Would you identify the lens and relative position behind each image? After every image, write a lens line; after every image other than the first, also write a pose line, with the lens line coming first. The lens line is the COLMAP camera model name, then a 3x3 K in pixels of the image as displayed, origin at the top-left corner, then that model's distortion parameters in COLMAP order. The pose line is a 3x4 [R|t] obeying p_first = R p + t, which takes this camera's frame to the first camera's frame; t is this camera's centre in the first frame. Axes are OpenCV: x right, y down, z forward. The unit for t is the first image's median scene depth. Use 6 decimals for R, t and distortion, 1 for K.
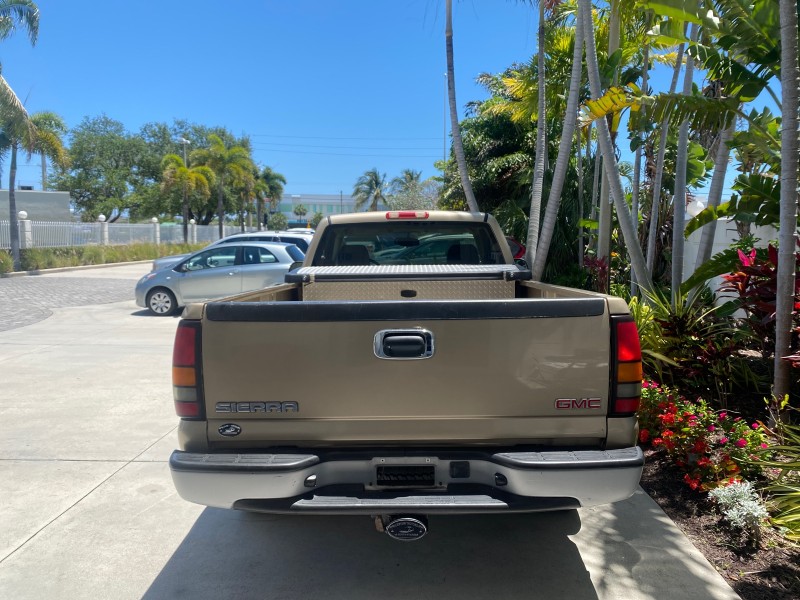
lens RADIAL K [[615.2, 0, 401.8], [0, 615.2, 297.1], [0, 0, 1]] dist [0.011181, -0.008177]
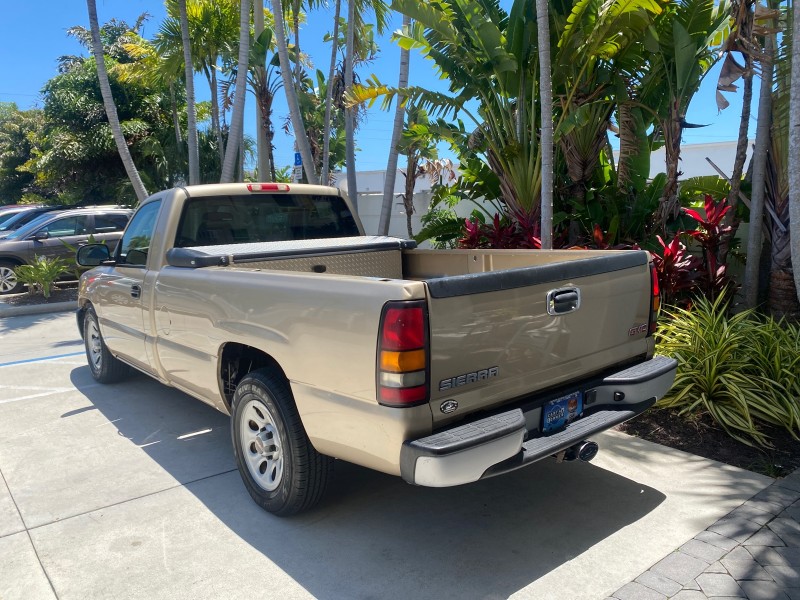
lens RADIAL K [[613.3, 0, 402.4], [0, 613.3, 298.9], [0, 0, 1]] dist [0.003932, -0.001330]
pose [[0.759610, -0.105867, 0.641704, -0.191411], [0.077558, 0.994367, 0.072241, -0.006566], [-0.645737, -0.005105, 0.763543, 0.061550]]
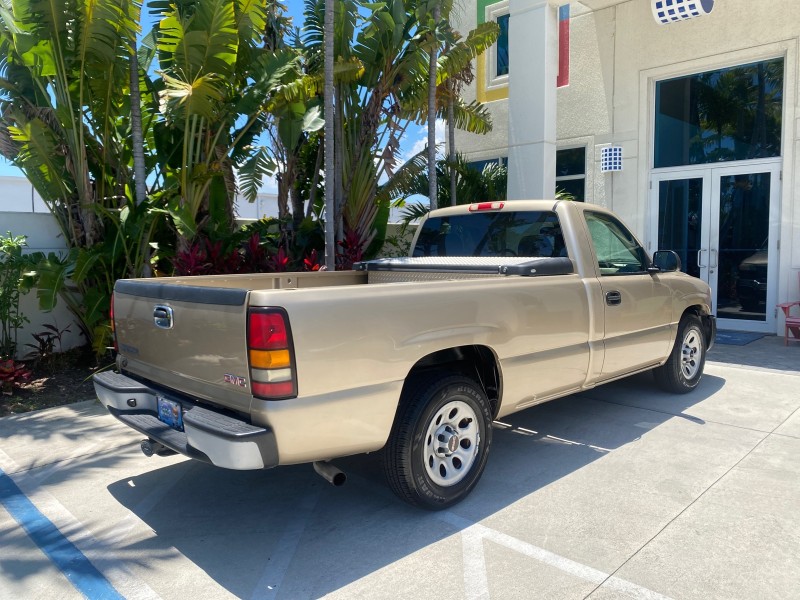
lens RADIAL K [[619.4, 0, 397.8], [0, 619.4, 298.1], [0, 0, 1]] dist [0.004710, -0.001787]
pose [[-0.729621, -0.060050, 0.681210, -0.244908], [0.075551, 0.982961, 0.167570, -0.069392], [-0.679666, 0.173729, -0.712652, 0.773491]]
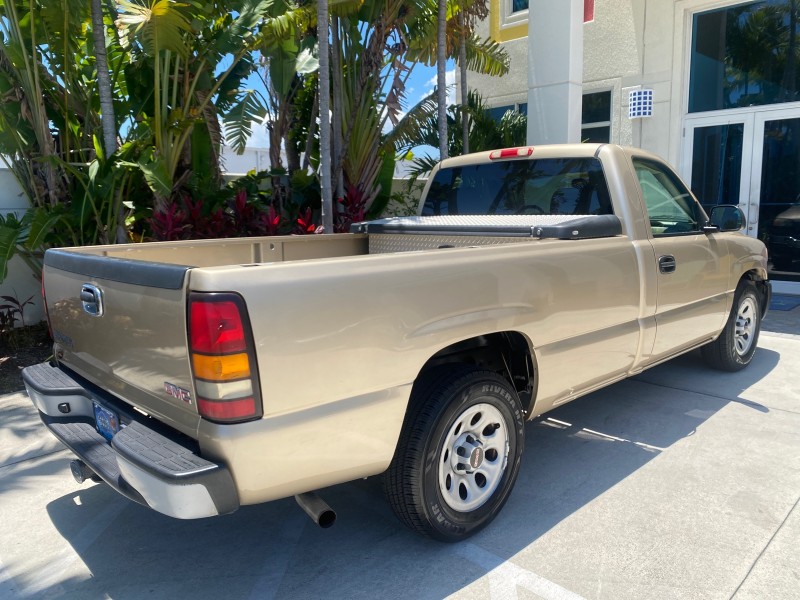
lens RADIAL K [[619.6, 0, 400.6], [0, 619.6, 298.9], [0, 0, 1]] dist [0.002457, -0.003622]
pose [[-0.725048, -0.101537, 0.681172, -0.199349], [0.084854, 0.968365, 0.234666, -0.063399], [-0.683451, 0.227944, -0.693496, 0.724410]]
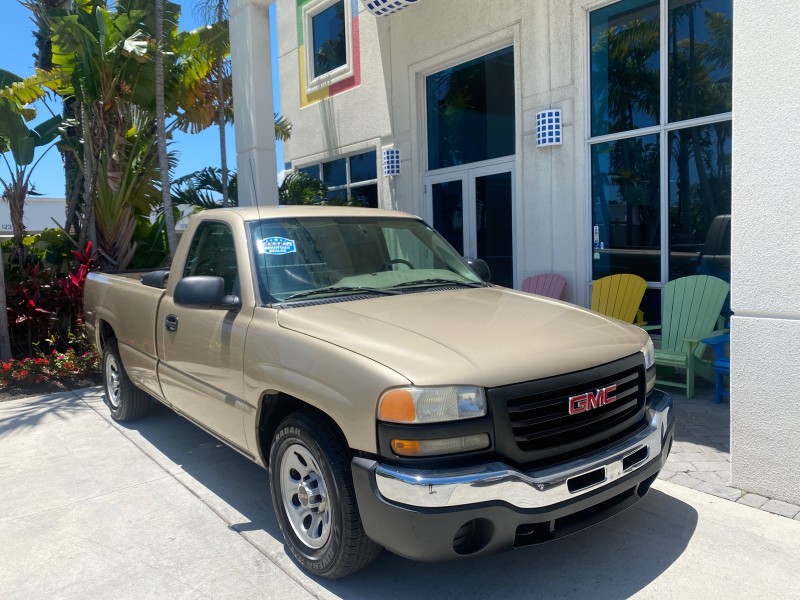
lens RADIAL K [[615.8, 0, 398.9], [0, 615.8, 300.2], [0, 0, 1]] dist [-0.000291, 0.001706]
pose [[-0.639458, -0.054161, 0.766916, -0.494828], [0.107010, 0.981536, 0.158543, -0.041958], [-0.761343, 0.183450, -0.621855, 0.455370]]
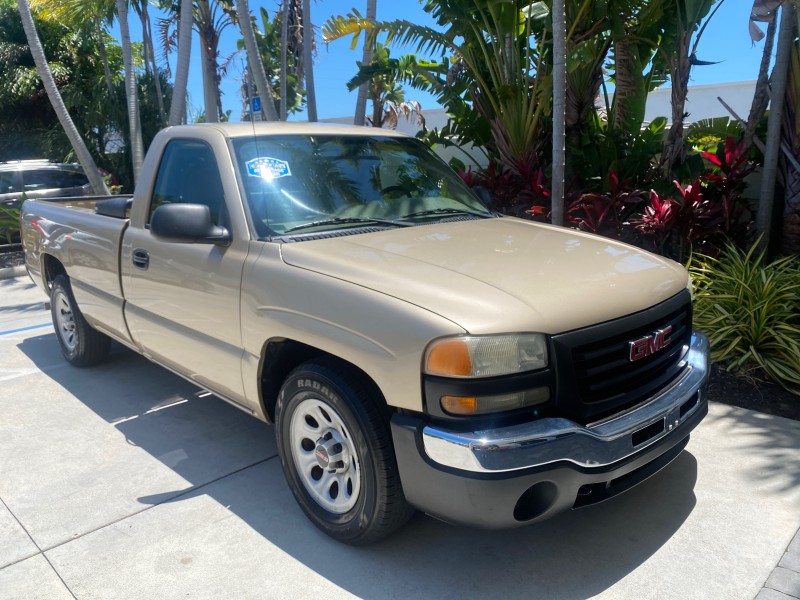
lens RADIAL K [[615.8, 0, 398.9], [0, 615.8, 300.2], [0, 0, 1]] dist [-0.000291, 0.001706]
pose [[0.688832, -0.180412, 0.702112, -0.204304], [0.097915, 0.982816, 0.156477, -0.010050], [-0.718278, -0.039039, 0.694660, 0.126538]]
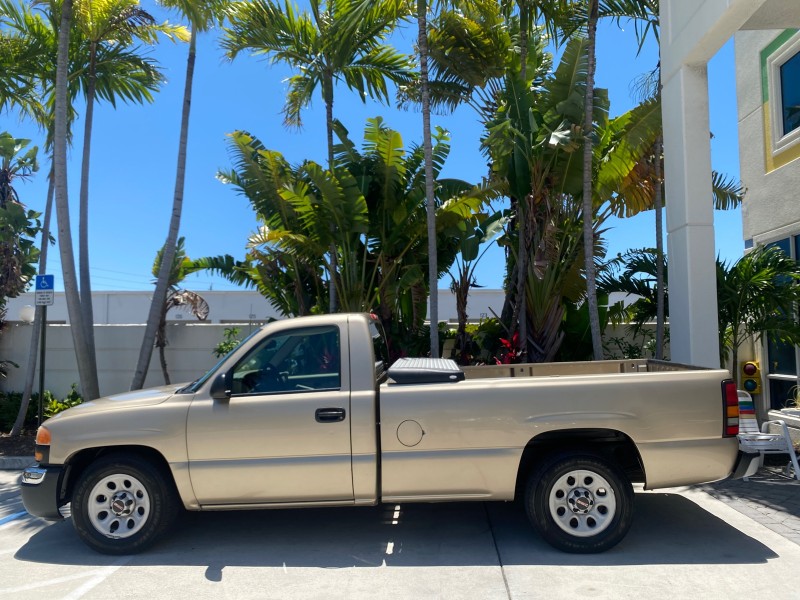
lens RADIAL K [[619.4, 0, 397.8], [0, 619.4, 298.1], [0, 0, 1]] dist [0.004710, -0.001787]
pose [[0.037311, 0.064231, 0.997237, -0.453030], [0.108073, 0.991820, -0.067925, -0.037246], [-0.993443, 0.110308, 0.030064, 0.385187]]
